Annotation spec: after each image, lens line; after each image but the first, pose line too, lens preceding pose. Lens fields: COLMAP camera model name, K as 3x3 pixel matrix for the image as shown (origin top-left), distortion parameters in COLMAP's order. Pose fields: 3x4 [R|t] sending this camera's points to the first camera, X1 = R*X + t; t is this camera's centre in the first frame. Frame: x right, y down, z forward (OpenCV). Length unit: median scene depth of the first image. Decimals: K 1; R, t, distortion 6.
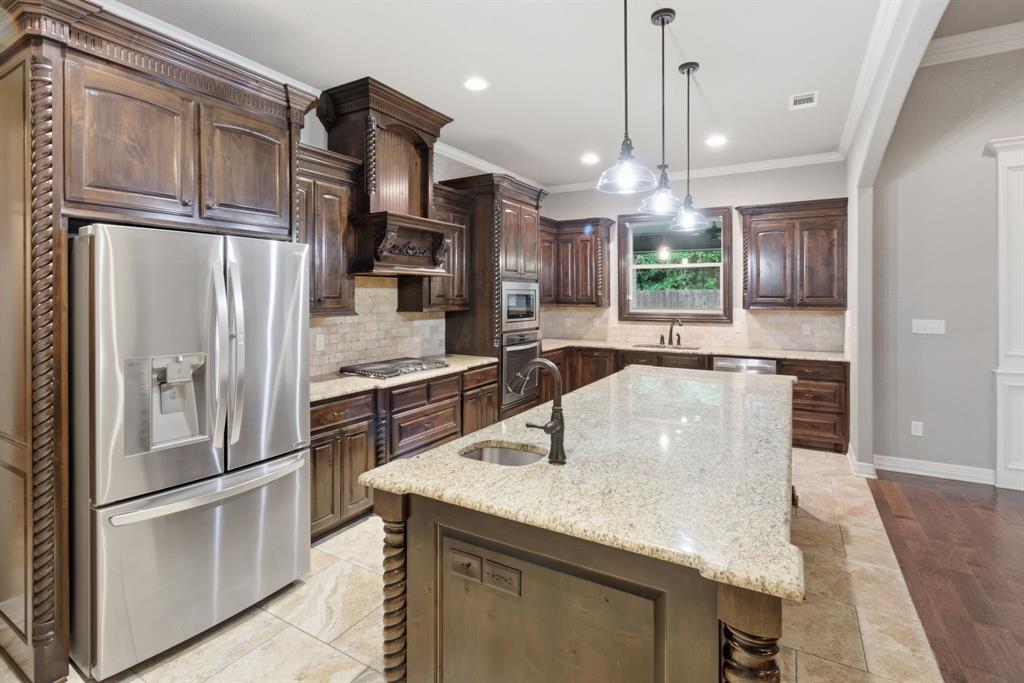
lens RADIAL K [[493.3, 0, 517.9], [0, 493.3, 296.8], [0, 0, 1]] dist [-0.010117, 0.006404]
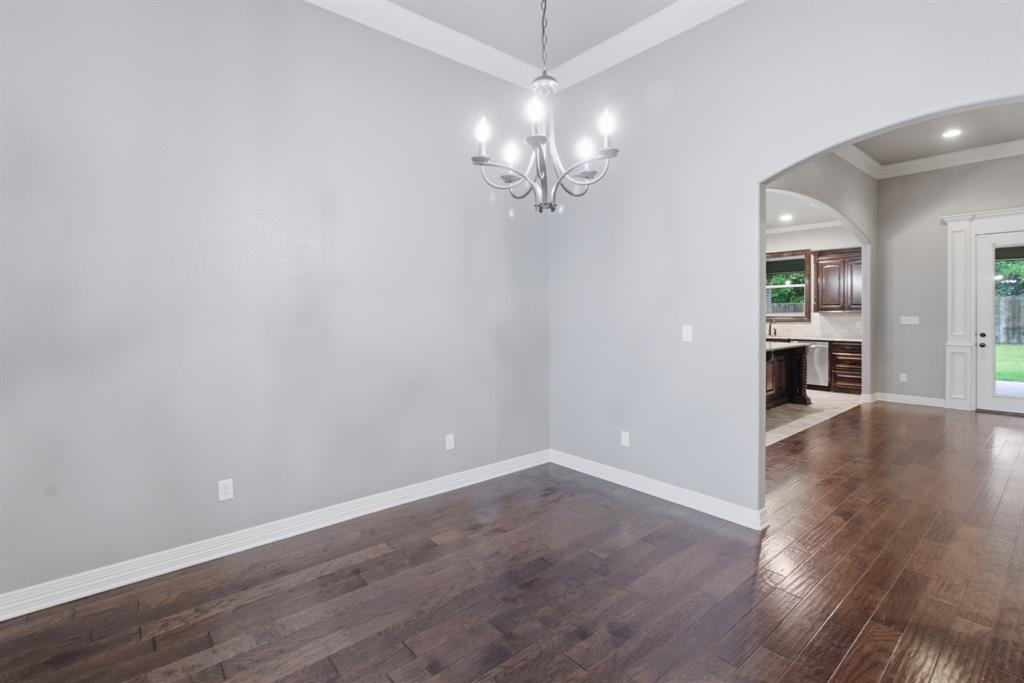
lens RADIAL K [[493.3, 0, 504.3], [0, 493.3, 332.4], [0, 0, 1]] dist [-0.010117, 0.006404]
pose [[0.941330, 0.007392, -0.337406, 0.038754], [0.007162, 0.999097, 0.041869, 0.015006], [0.337411, -0.041829, 0.940428, -0.956934]]
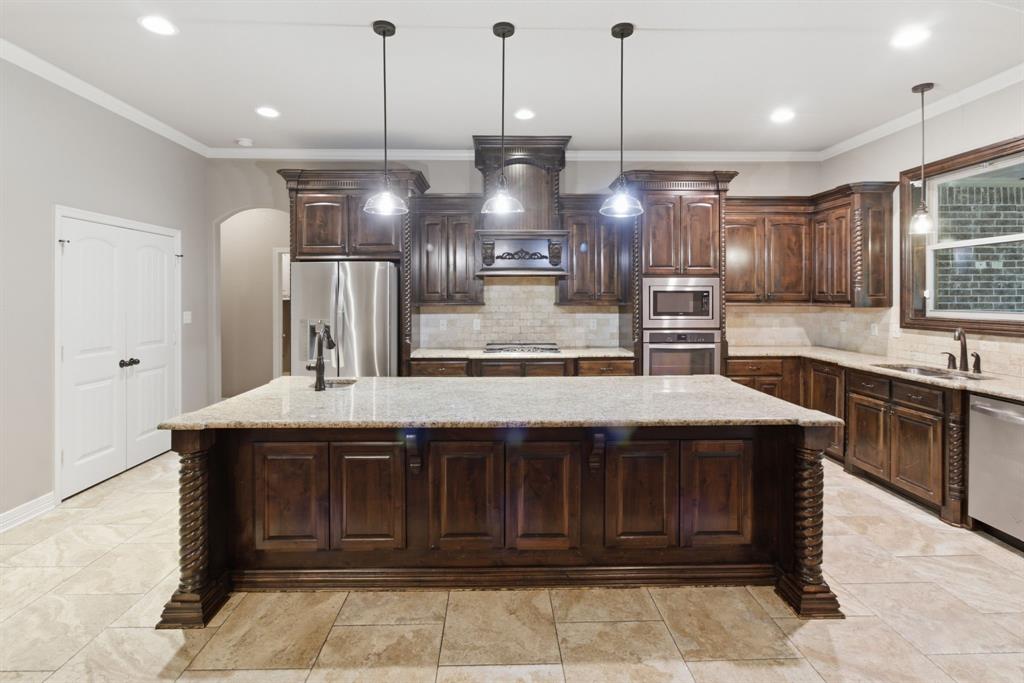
lens RADIAL K [[493.3, 0, 500.0], [0, 493.3, 294.4], [0, 0, 1]] dist [-0.010117, 0.006404]
pose [[0.513195, 0.000305, -0.858272, 0.628146], [-0.001144, 0.999999, -0.000328, 0.003633], [0.858271, 0.001150, 0.513195, 0.227344]]
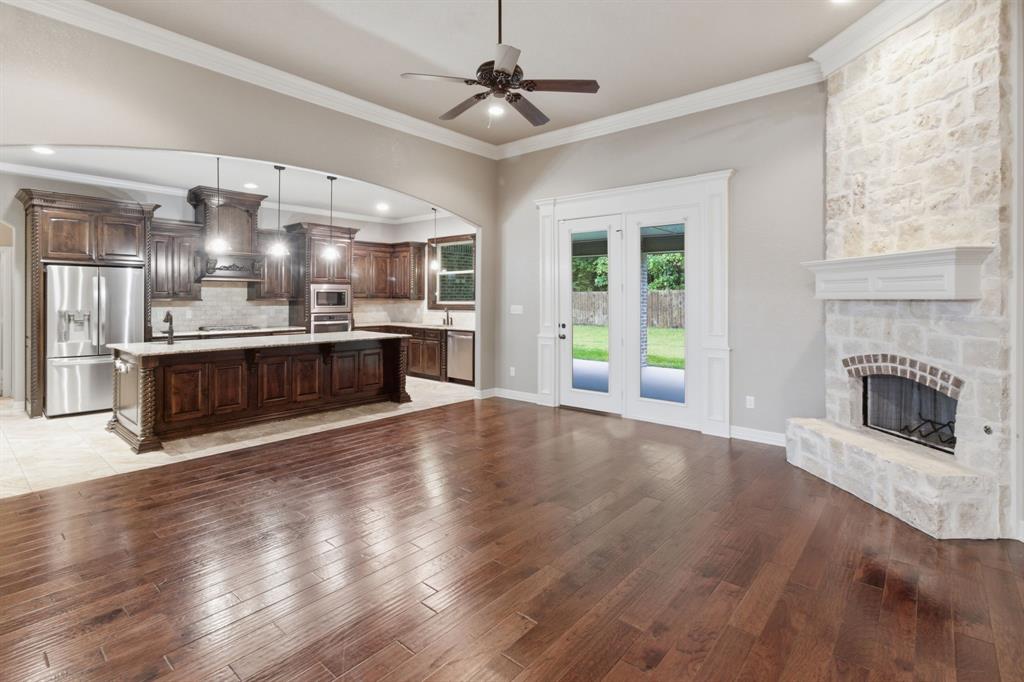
lens RADIAL K [[493.3, 0, 512.2], [0, 493.3, 299.7], [0, 0, 1]] dist [-0.010117, 0.006404]
pose [[0.983387, 0.003854, -0.181480, 0.912676], [-0.003290, 0.999989, 0.003413, 0.015725], [0.181491, -0.002759, 0.983389, -0.533872]]
